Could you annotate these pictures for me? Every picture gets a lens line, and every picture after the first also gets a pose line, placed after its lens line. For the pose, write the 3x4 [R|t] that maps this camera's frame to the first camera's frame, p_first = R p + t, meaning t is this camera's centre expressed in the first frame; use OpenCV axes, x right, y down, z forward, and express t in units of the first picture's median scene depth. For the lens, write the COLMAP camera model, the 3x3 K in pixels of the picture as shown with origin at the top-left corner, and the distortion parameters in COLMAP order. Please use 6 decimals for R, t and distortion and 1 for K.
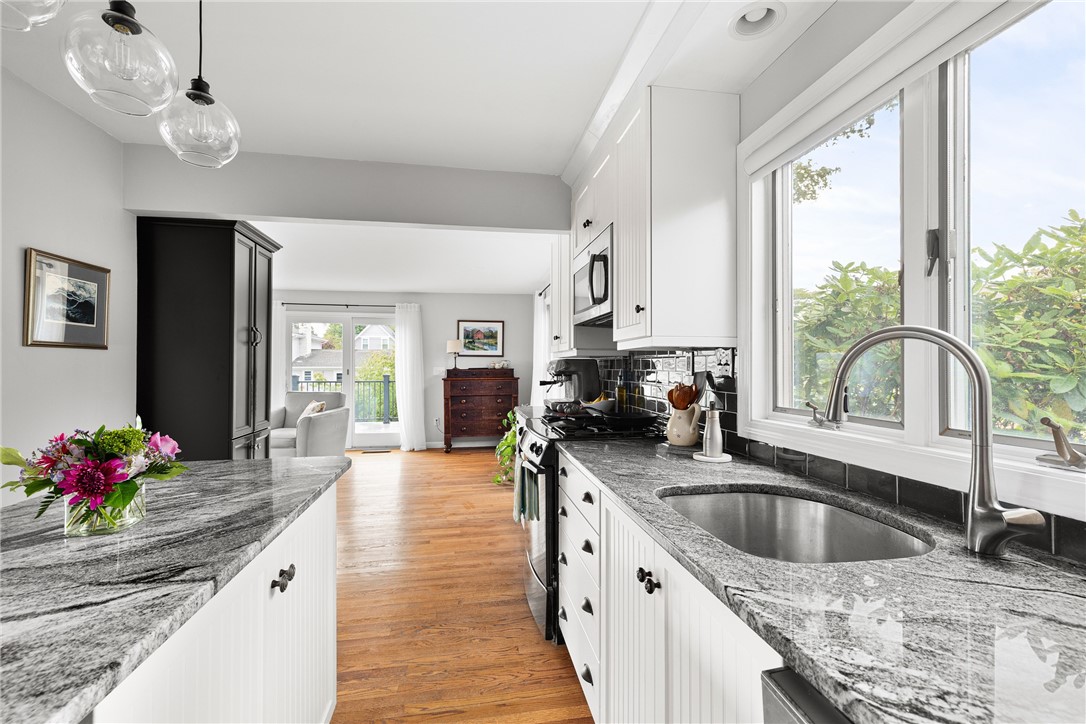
lens RADIAL K [[459.4, 0, 543.9], [0, 459.4, 360.4], [0, 0, 1]] dist [0.001711, 0.000031]
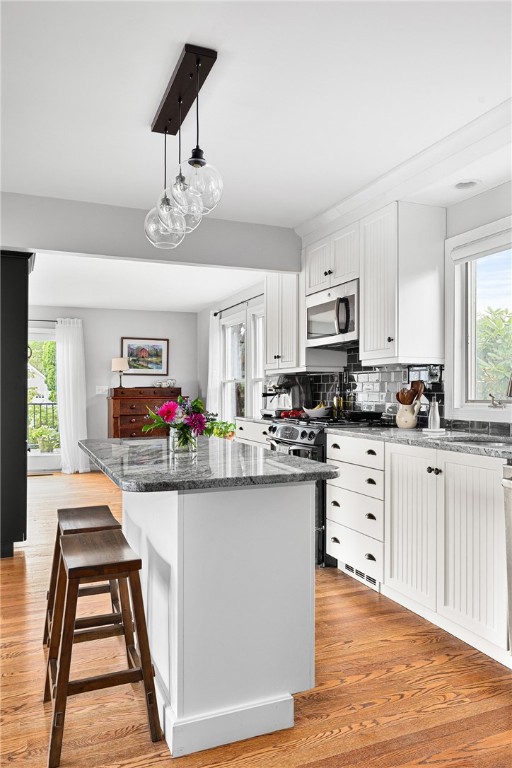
lens RADIAL K [[544.3, 0, 255.2], [0, 544.3, 386.9], [0, 0, 1]] dist [-0.010310, -0.001082]
pose [[0.977467, 0.002649, 0.211070, -0.340848], [-0.003614, 0.999985, 0.004185, 0.023922], [-0.211055, -0.004854, 0.977462, -0.393658]]
